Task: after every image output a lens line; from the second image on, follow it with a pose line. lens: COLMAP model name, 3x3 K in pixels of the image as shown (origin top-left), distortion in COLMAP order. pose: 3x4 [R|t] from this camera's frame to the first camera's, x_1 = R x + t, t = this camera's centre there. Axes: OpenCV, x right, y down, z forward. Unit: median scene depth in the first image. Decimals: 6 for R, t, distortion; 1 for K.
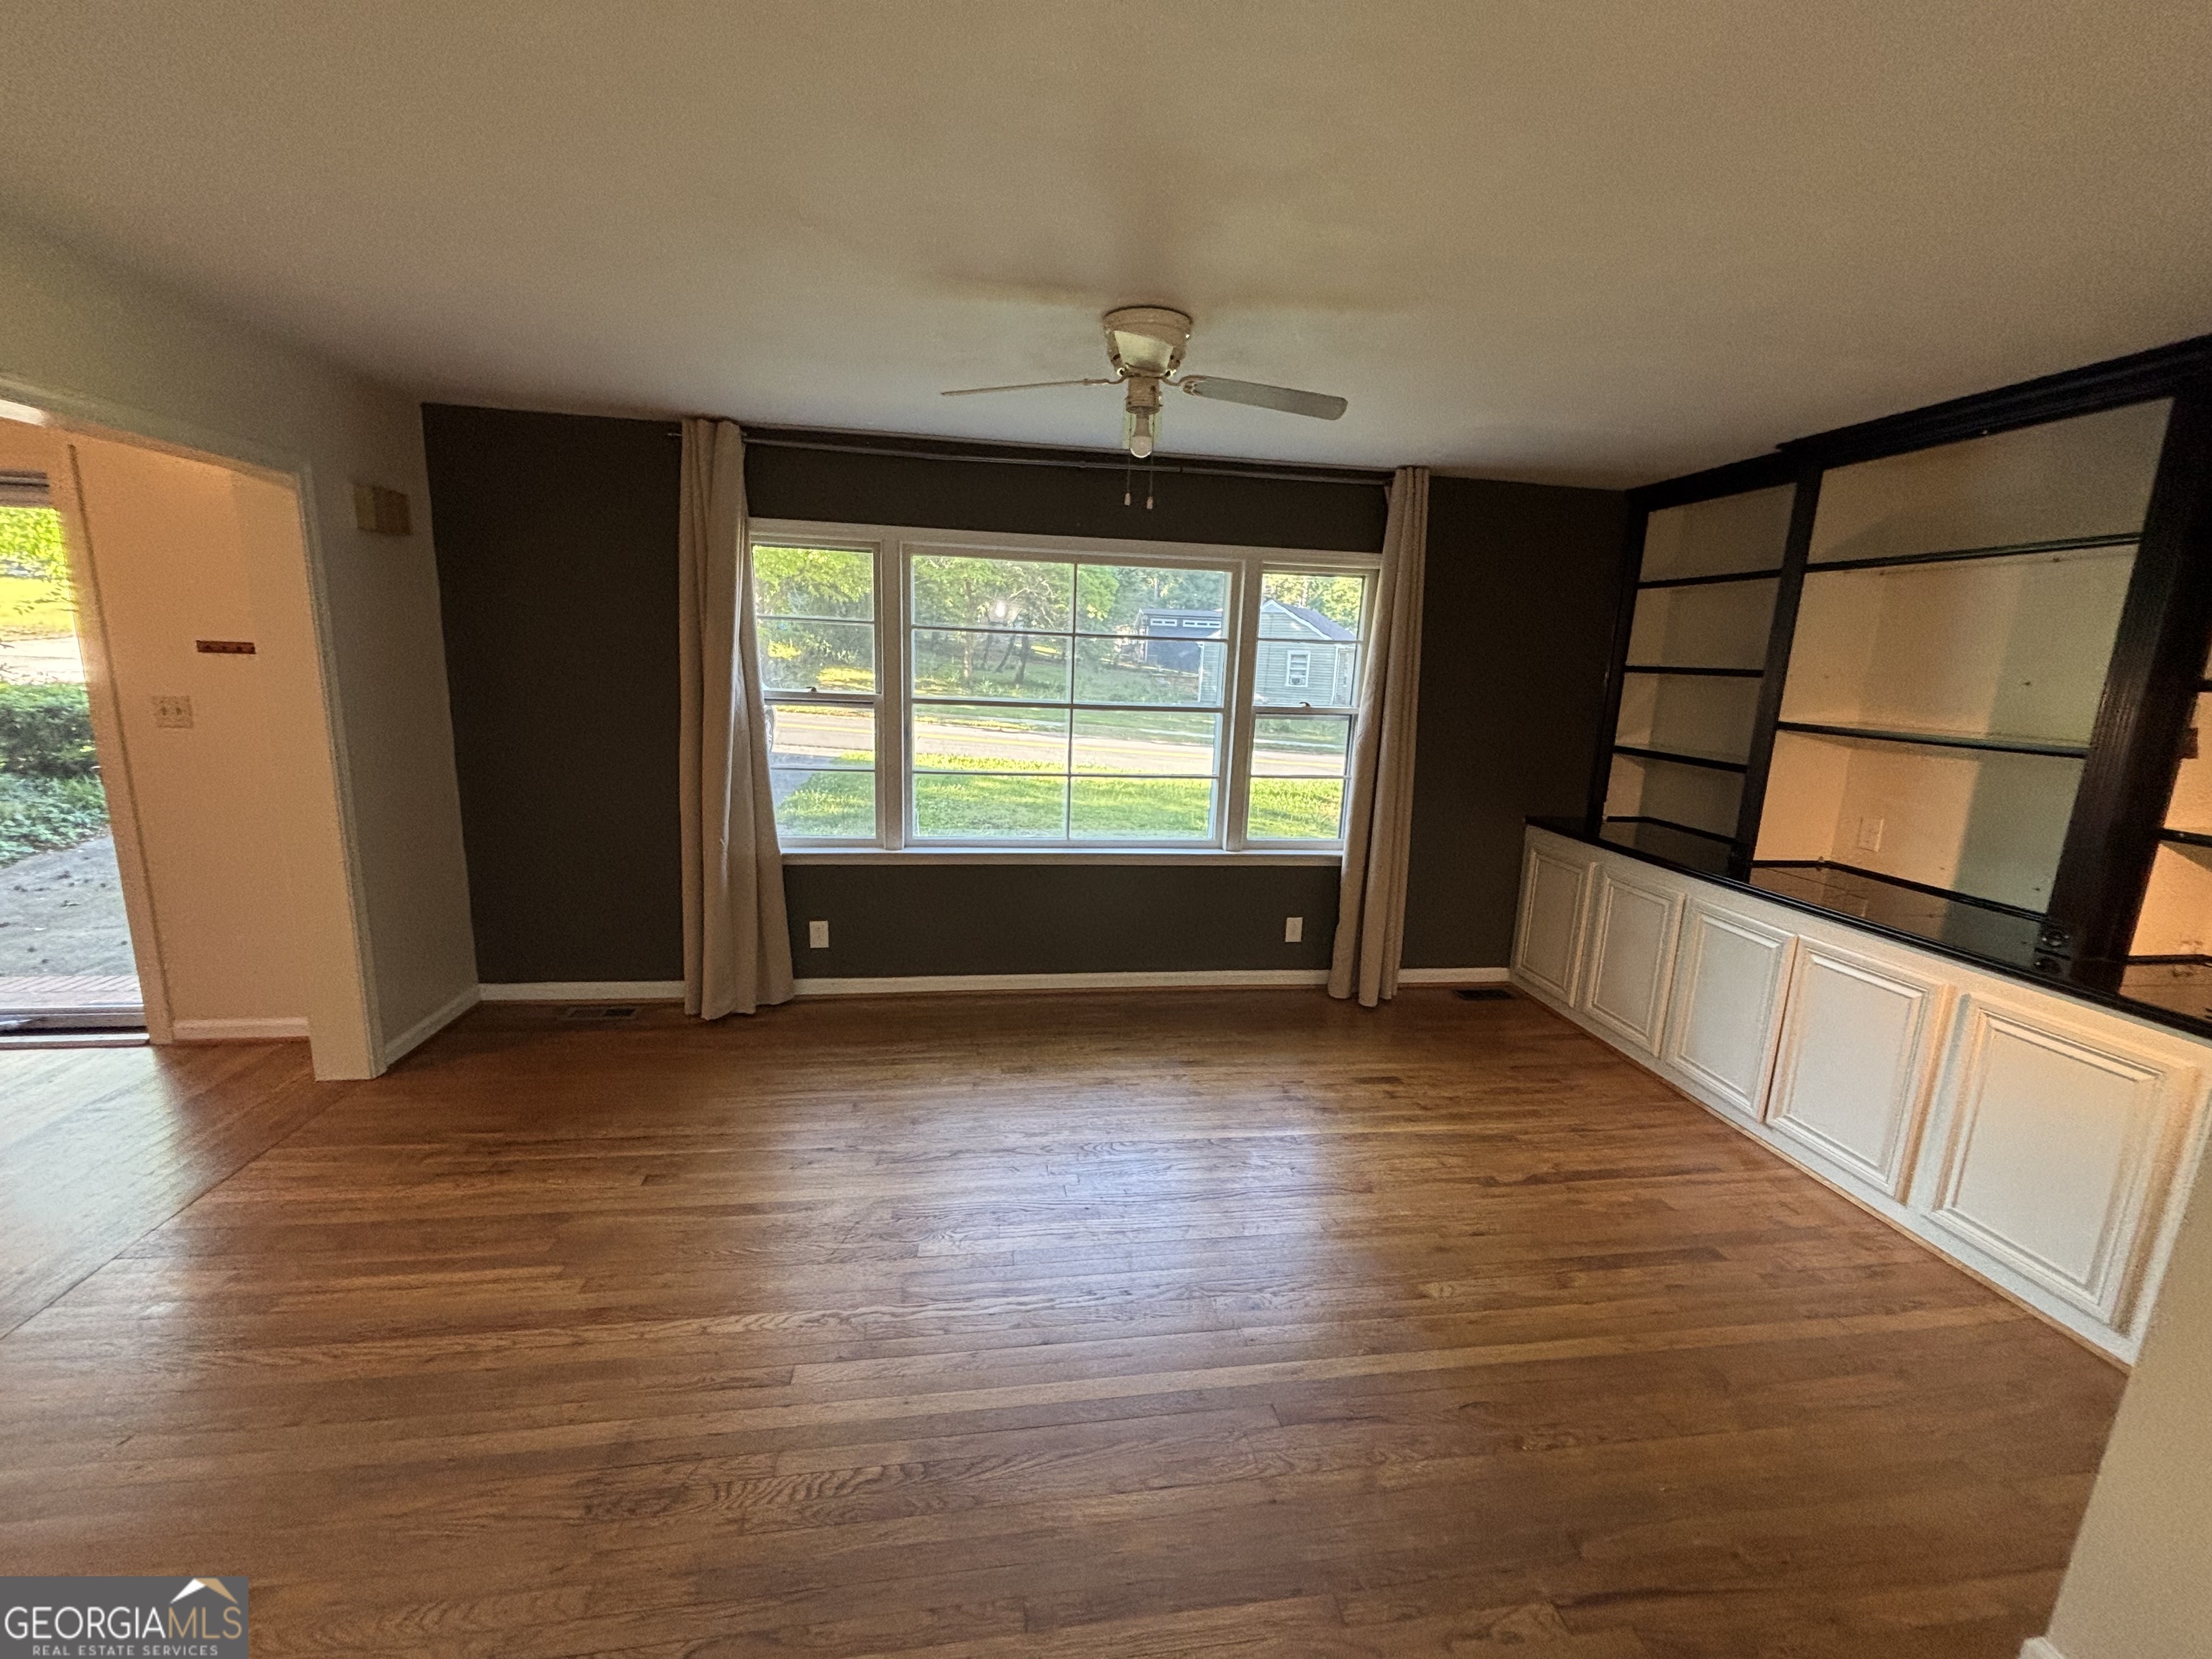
lens RADIAL K [[892.0, 0, 1095.4], [0, 892.0, 815.5], [0, 0, 1]] dist [0.009110, -0.002657]
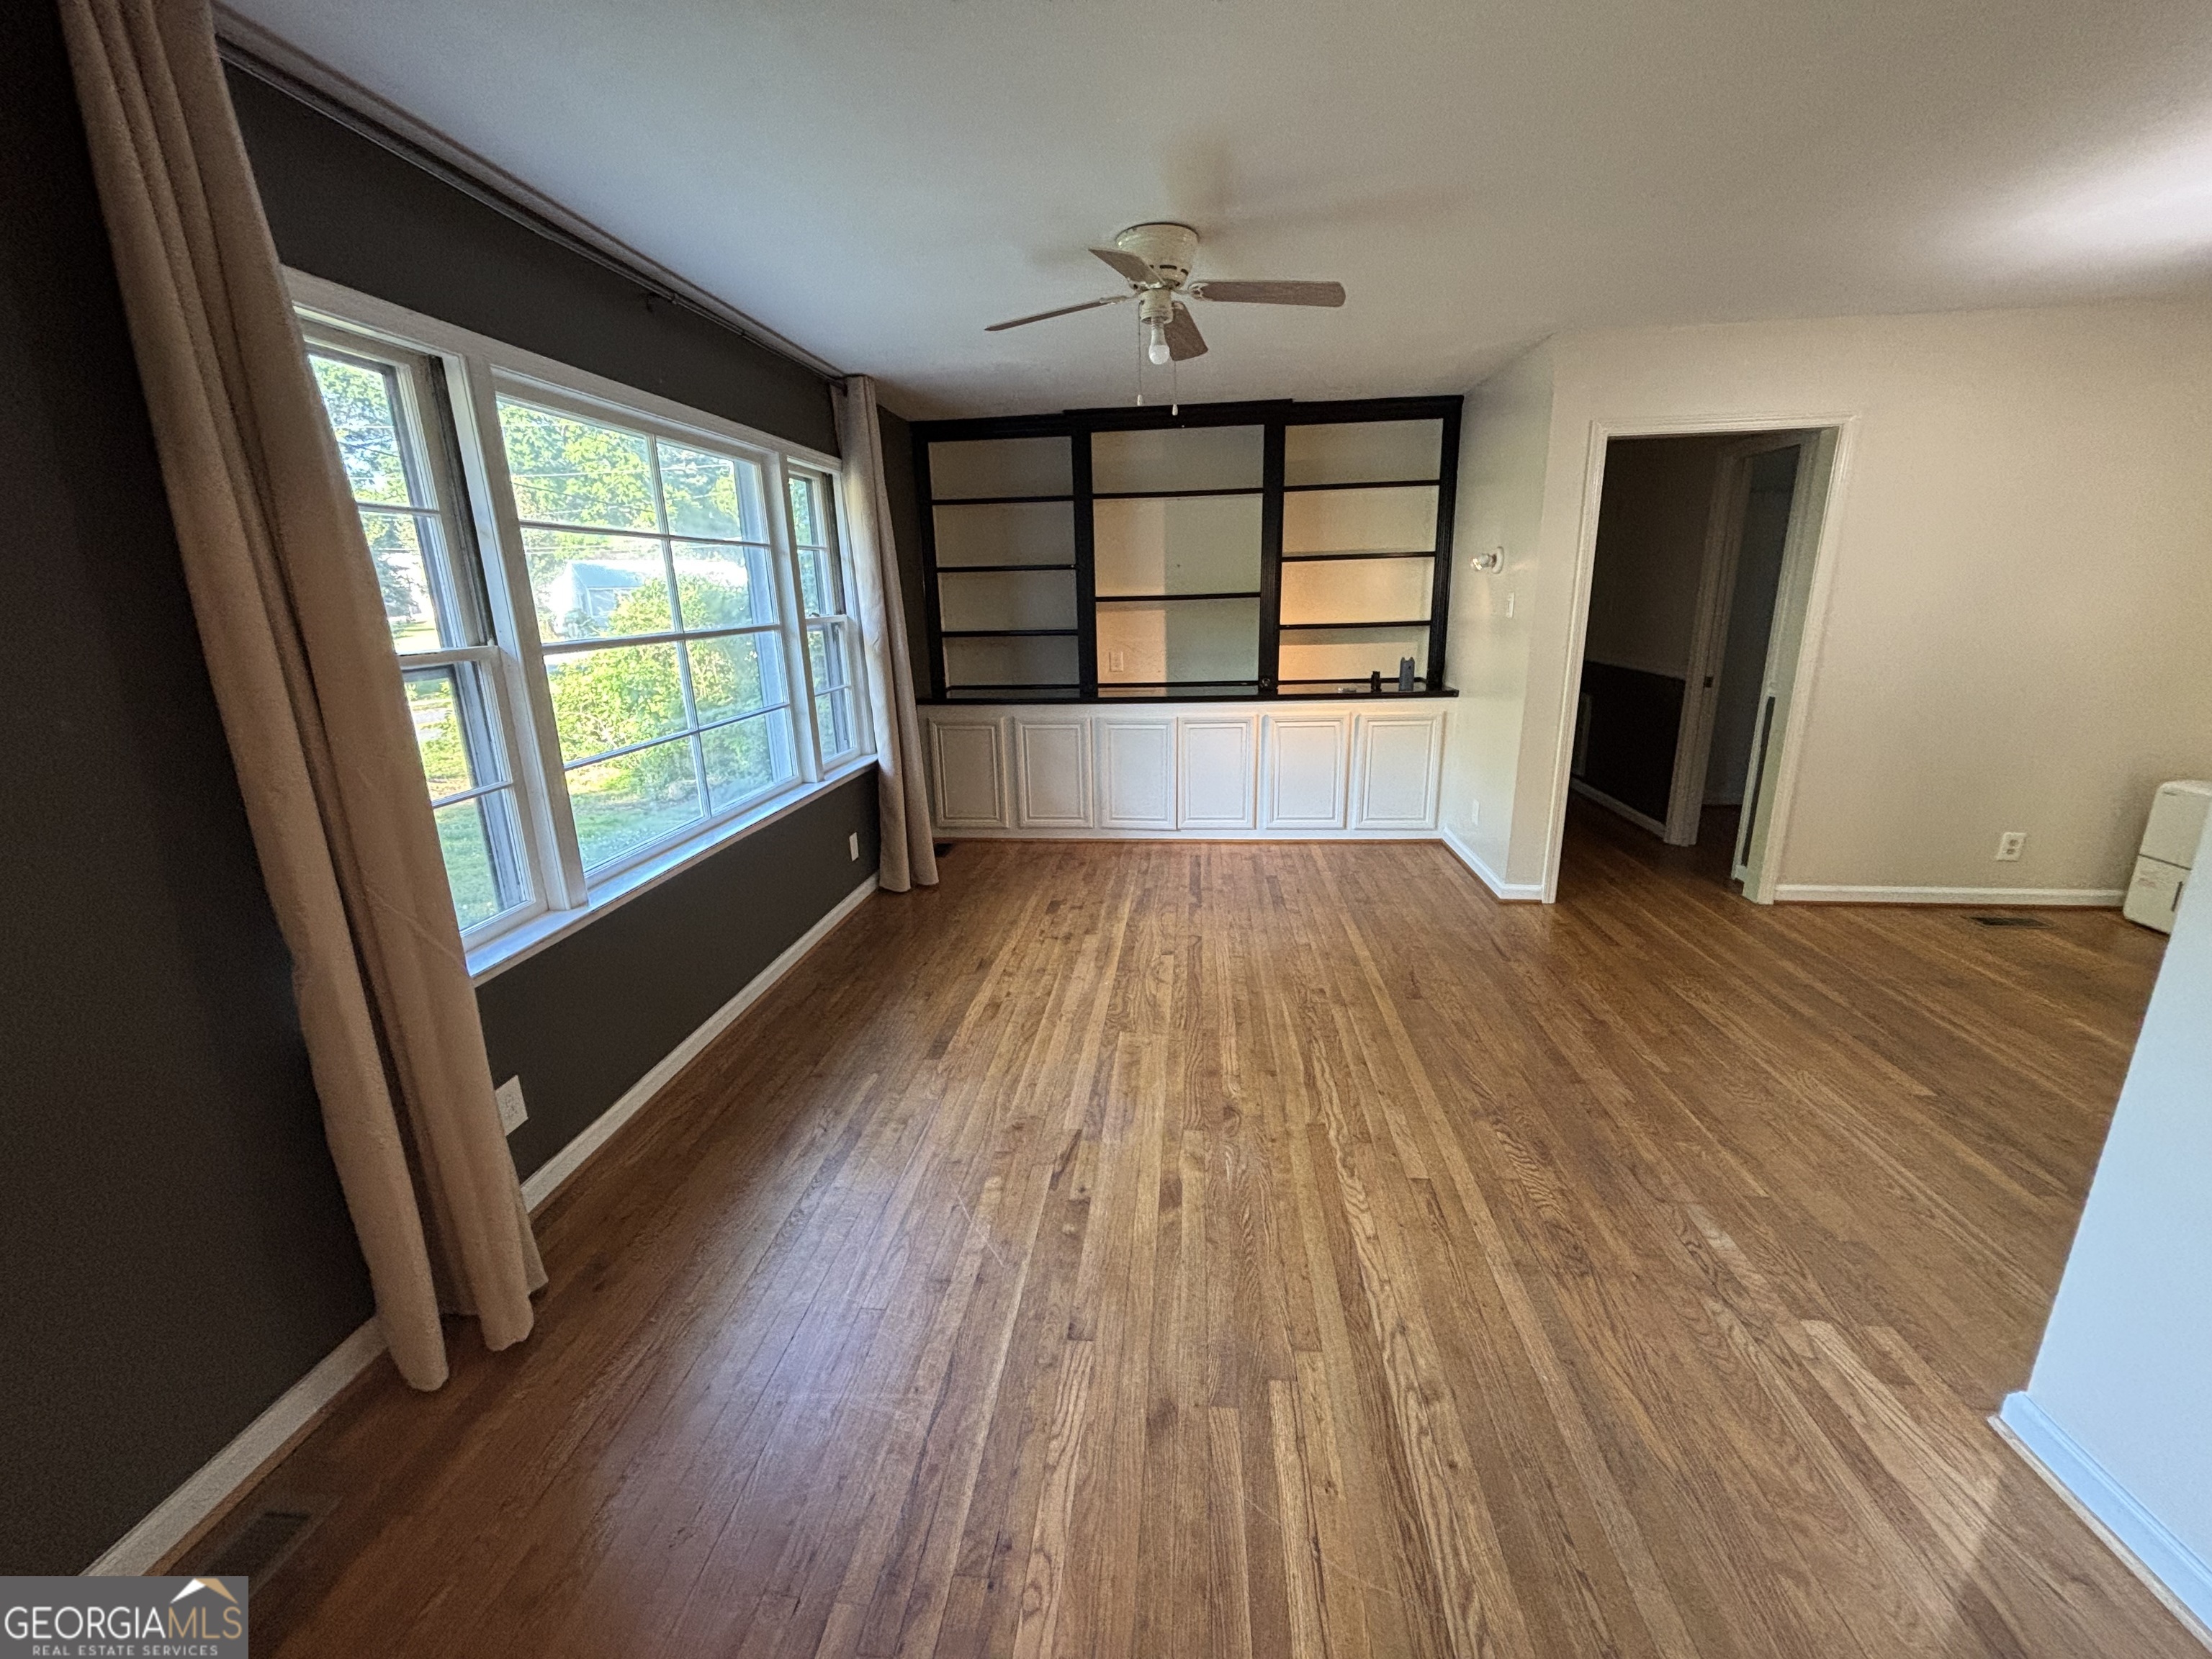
lens RADIAL K [[892.0, 0, 1096.6], [0, 892.0, 835.6], [0, 0, 1]] dist [0.009110, -0.002657]
pose [[0.244857, -0.301085, 0.921625, -0.836625], [0.205194, 0.945122, 0.254245, -0.108191], [-0.947597, 0.126858, 0.293201, 0.605903]]
